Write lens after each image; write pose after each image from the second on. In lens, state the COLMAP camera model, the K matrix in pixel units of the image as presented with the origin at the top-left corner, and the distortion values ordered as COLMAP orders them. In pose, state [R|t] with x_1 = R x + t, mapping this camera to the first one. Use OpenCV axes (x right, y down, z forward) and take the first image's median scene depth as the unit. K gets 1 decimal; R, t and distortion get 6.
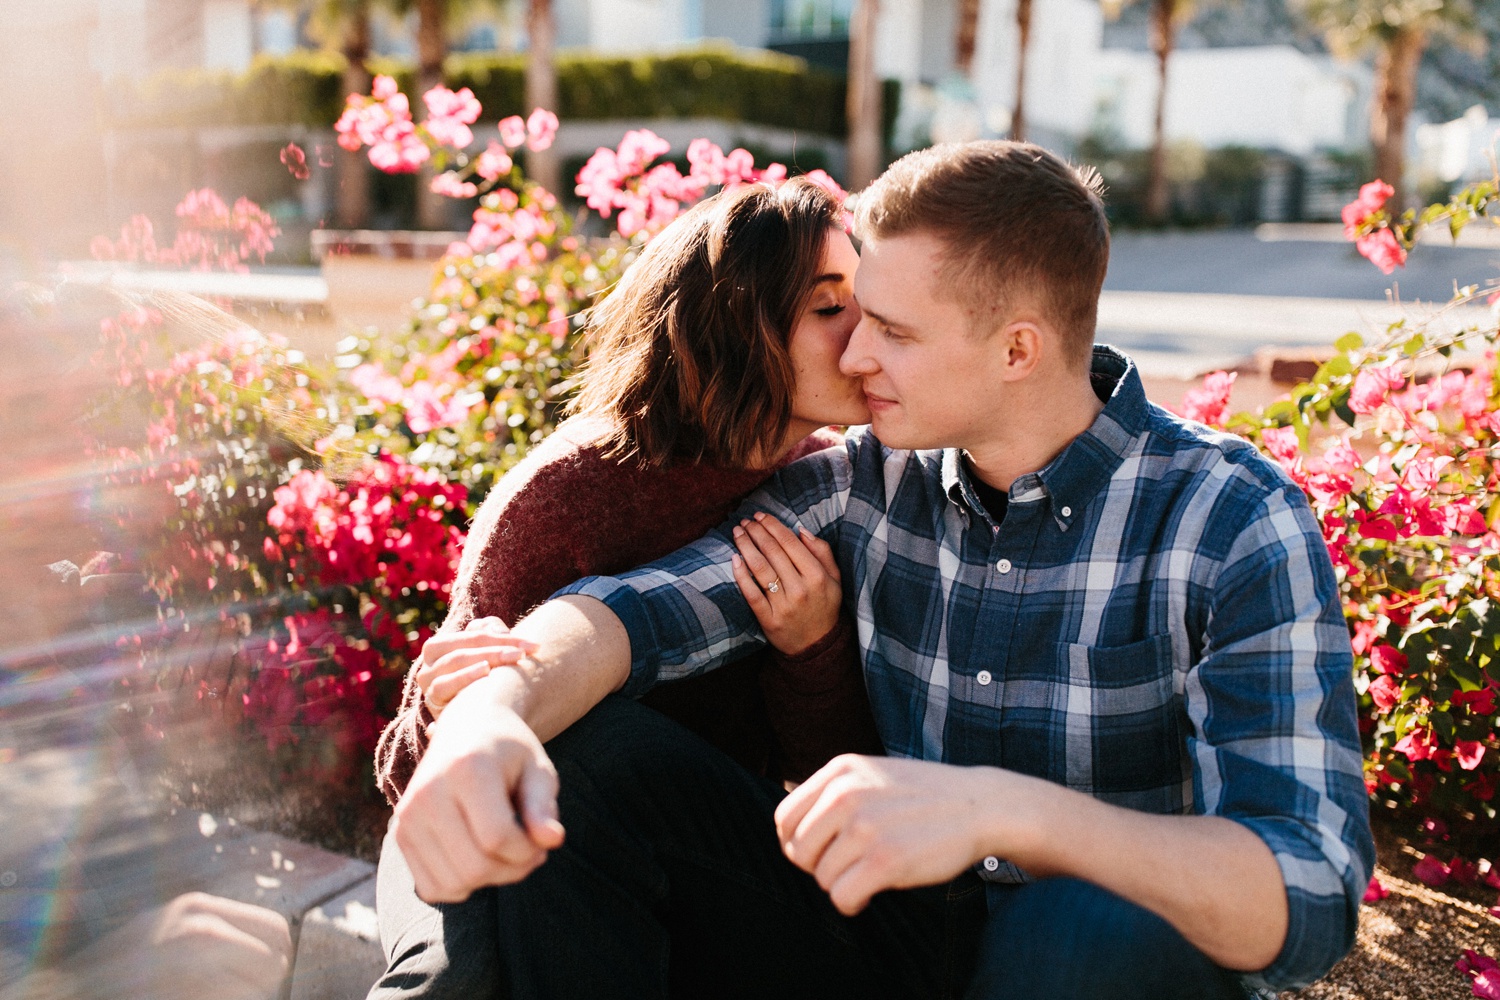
lens RADIAL K [[1400.0, 0, 762.4], [0, 1400.0, 502.7], [0, 0, 1]] dist [0.011665, -0.011424]
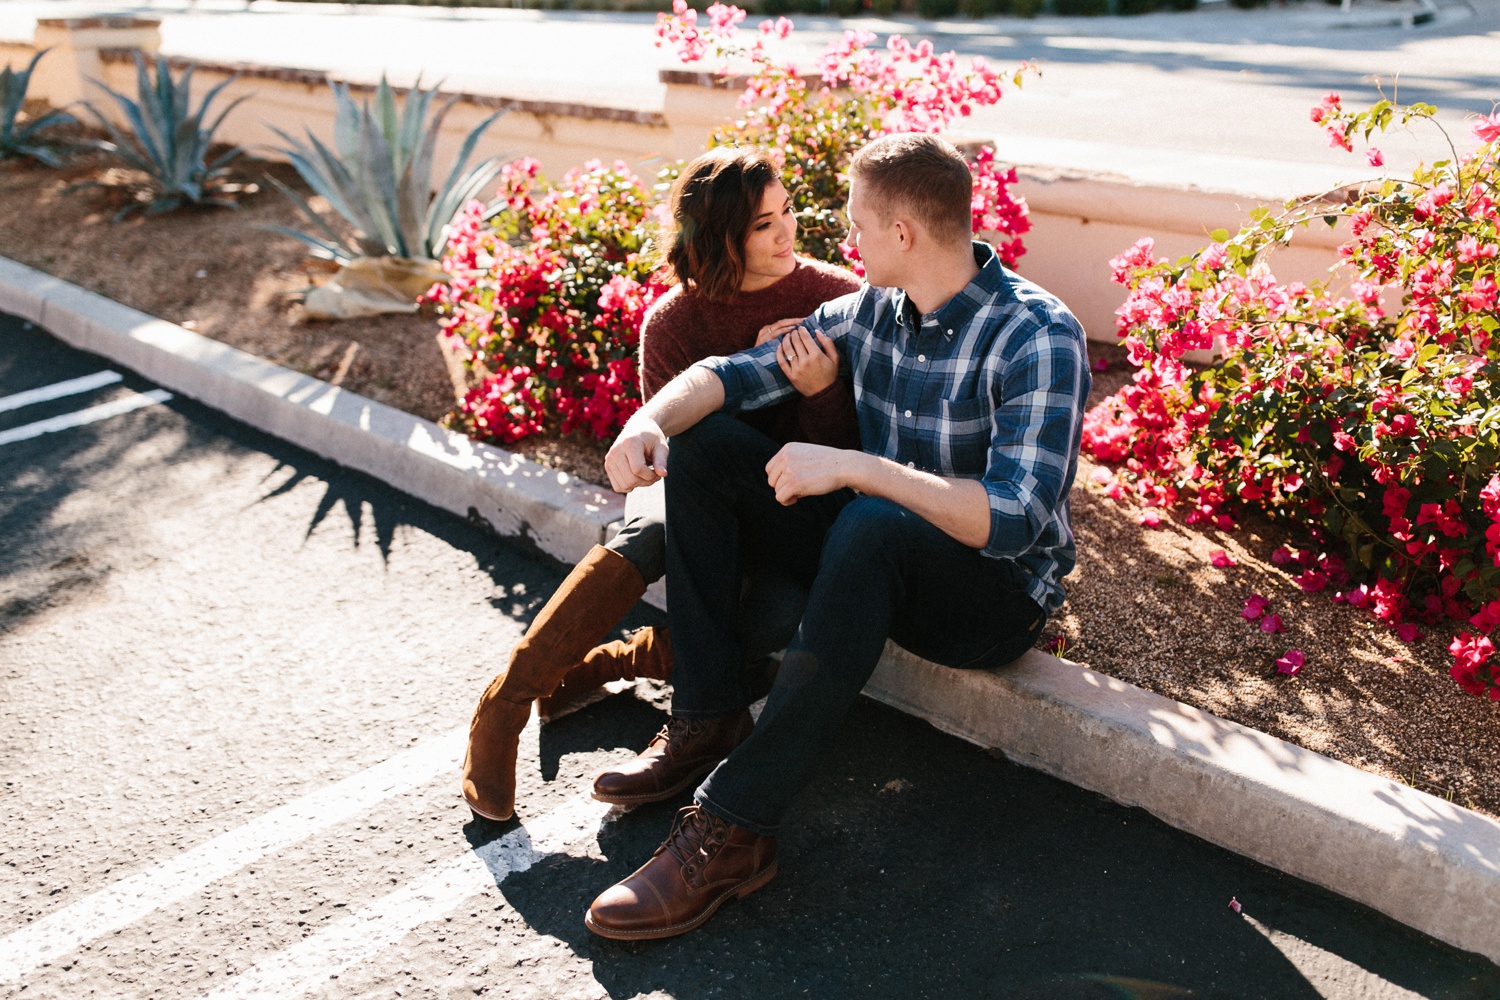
lens RADIAL K [[1400.0, 0, 762.4], [0, 1400.0, 502.7], [0, 0, 1]] dist [0.011665, -0.011424]
pose [[0.962600, 0.073307, -0.260819, 0.495299], [-0.024803, 0.982500, 0.184605, -0.115066], [0.269787, -0.171232, 0.947573, -0.980259]]
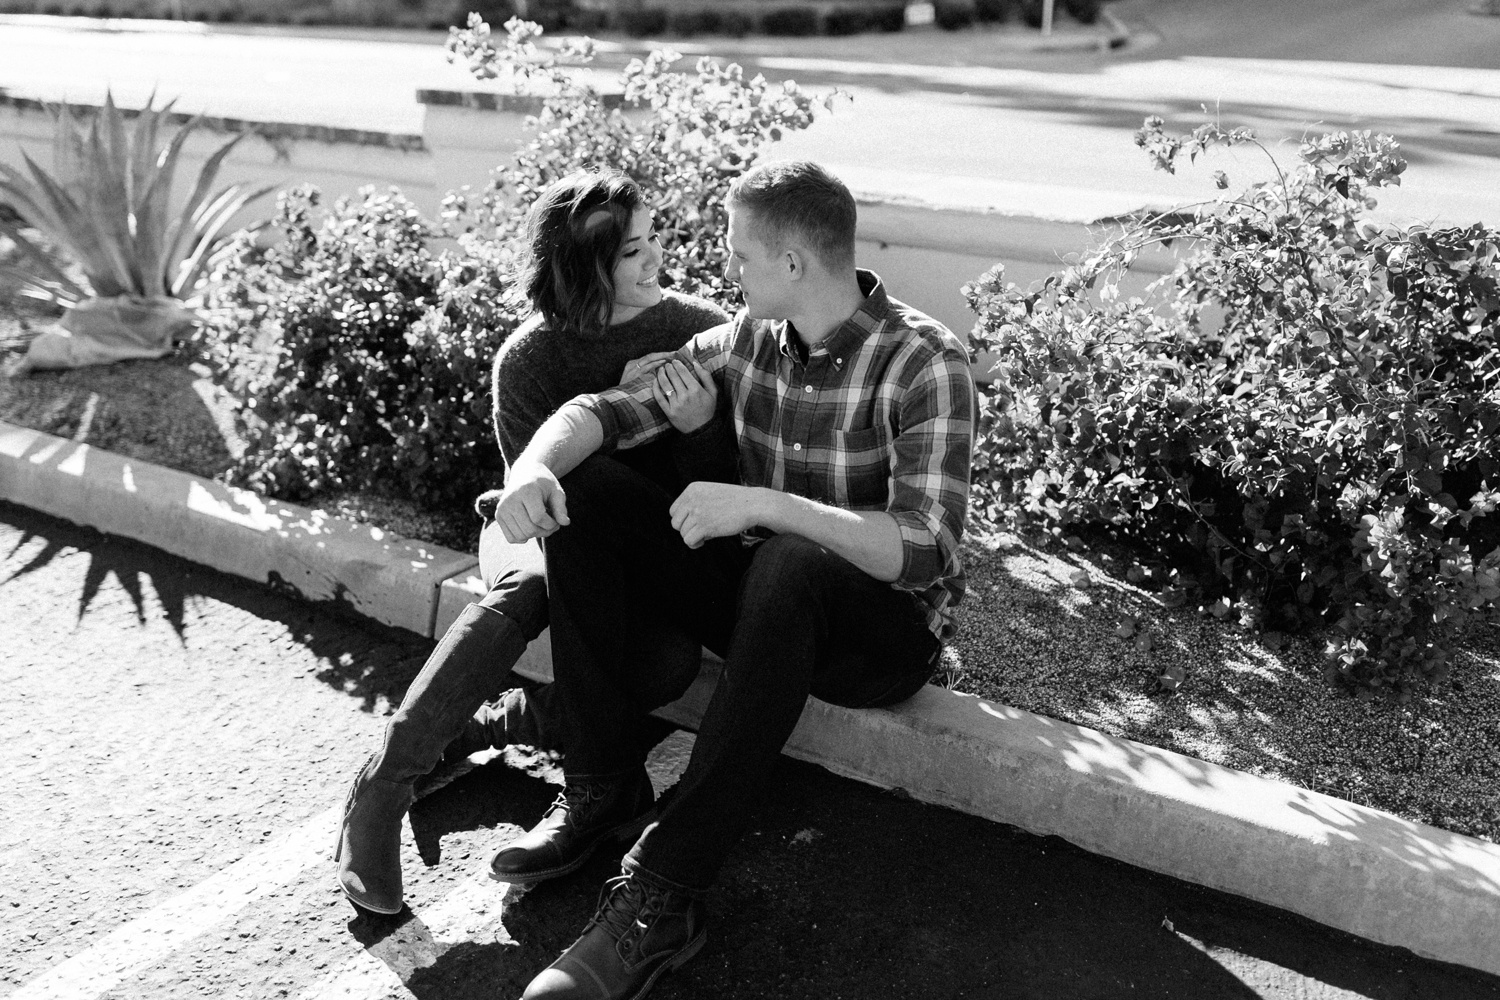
lens RADIAL K [[1488.8, 0, 750.0], [0, 1488.8, 500.0], [0, 0, 1]] dist [0.018214, -0.029196]
pose [[0.997023, 0.019150, -0.074683, 0.251667], [-0.007676, 0.988505, 0.150996, -0.112366], [0.076716, -0.149973, 0.985709, -1.042224]]
